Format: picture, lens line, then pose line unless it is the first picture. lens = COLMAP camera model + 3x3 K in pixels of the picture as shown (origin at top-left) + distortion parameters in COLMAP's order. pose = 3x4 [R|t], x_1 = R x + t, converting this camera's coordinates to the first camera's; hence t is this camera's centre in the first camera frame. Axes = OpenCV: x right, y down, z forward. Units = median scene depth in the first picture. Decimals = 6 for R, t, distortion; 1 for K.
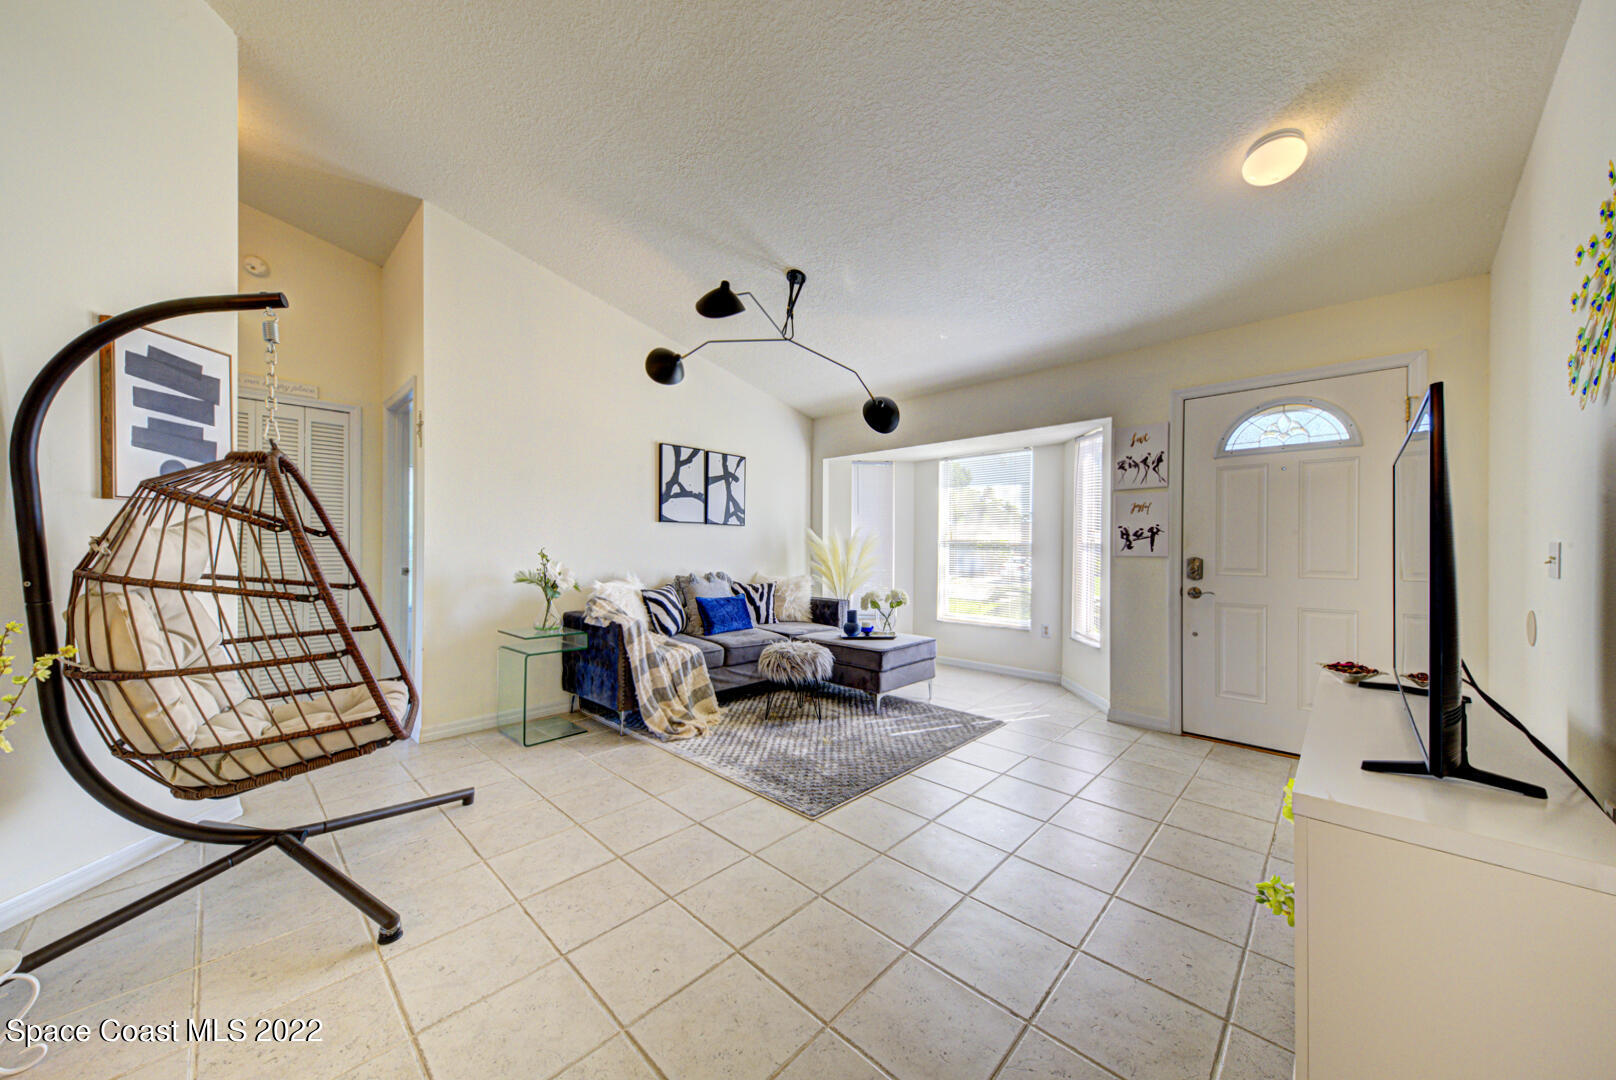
lens RADIAL K [[552.0, 0, 810.3], [0, 552.0, 549.6], [0, 0, 1]] dist [0.003510, -0.000255]
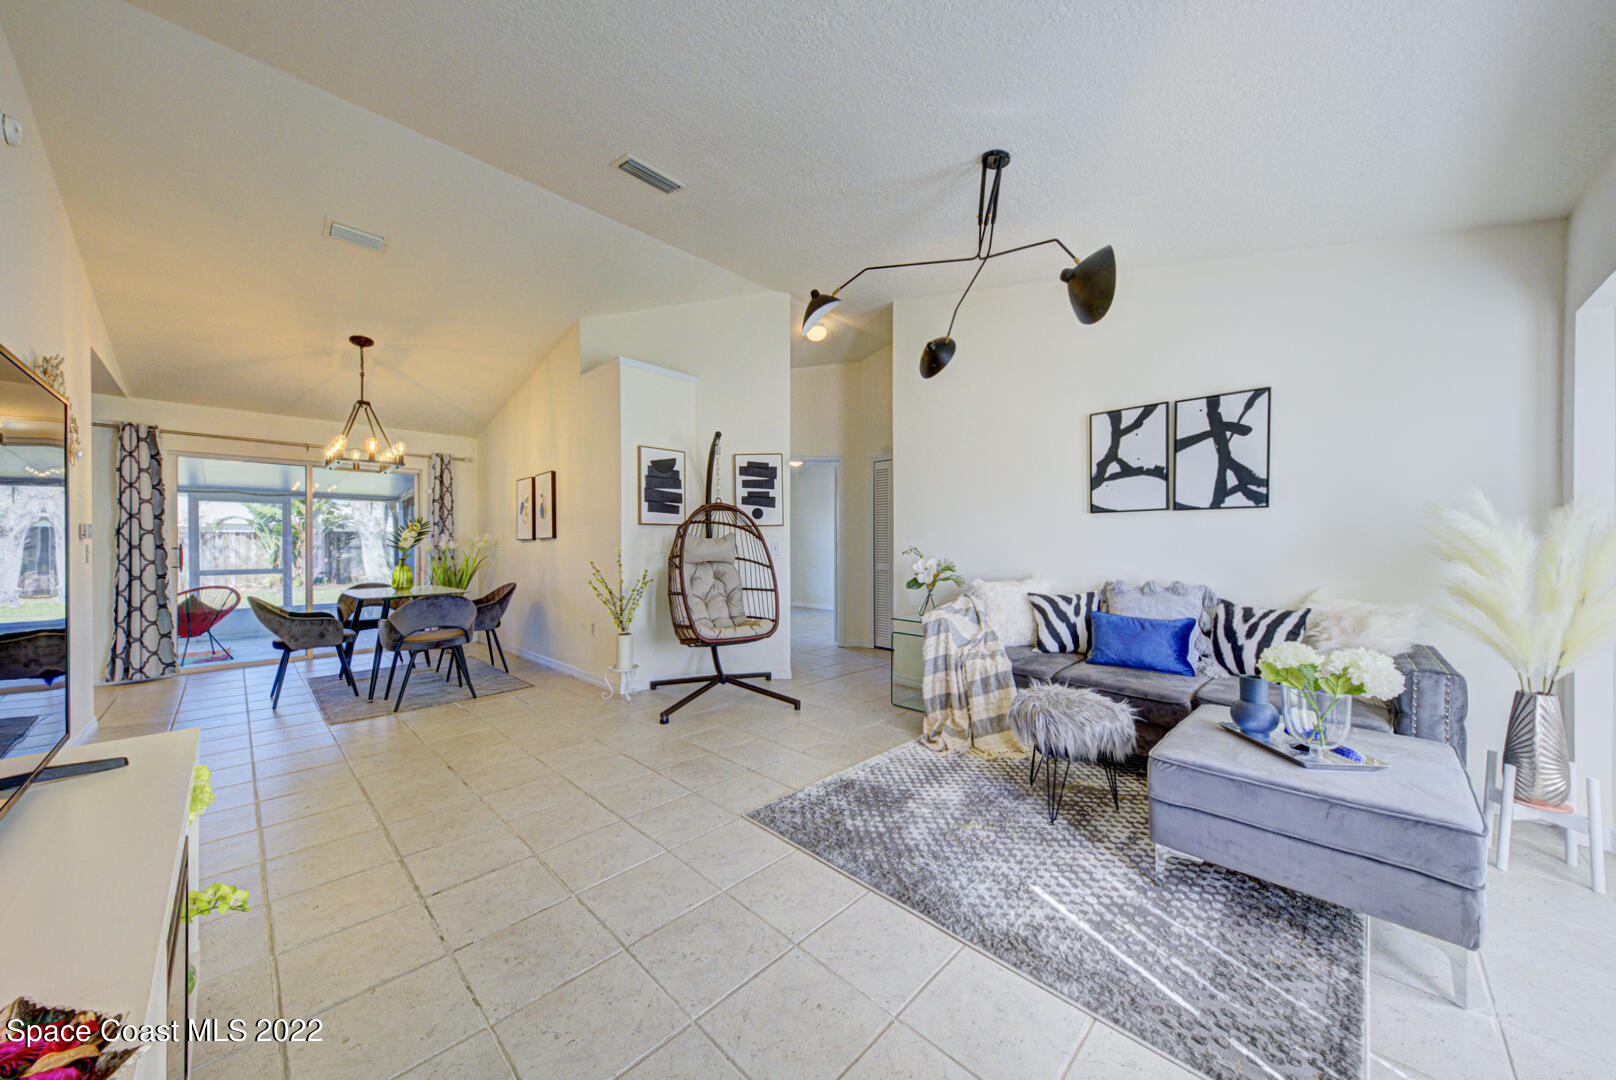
lens RADIAL K [[552.0, 0, 801.6], [0, 552.0, 542.7], [0, 0, 1]] dist [0.003510, -0.000255]
pose [[-0.034465, -0.006662, -0.999384, 0.517638], [-0.001072, 0.999977, -0.006629, -0.001372], [0.999405, 0.000843, -0.034471, 0.580645]]
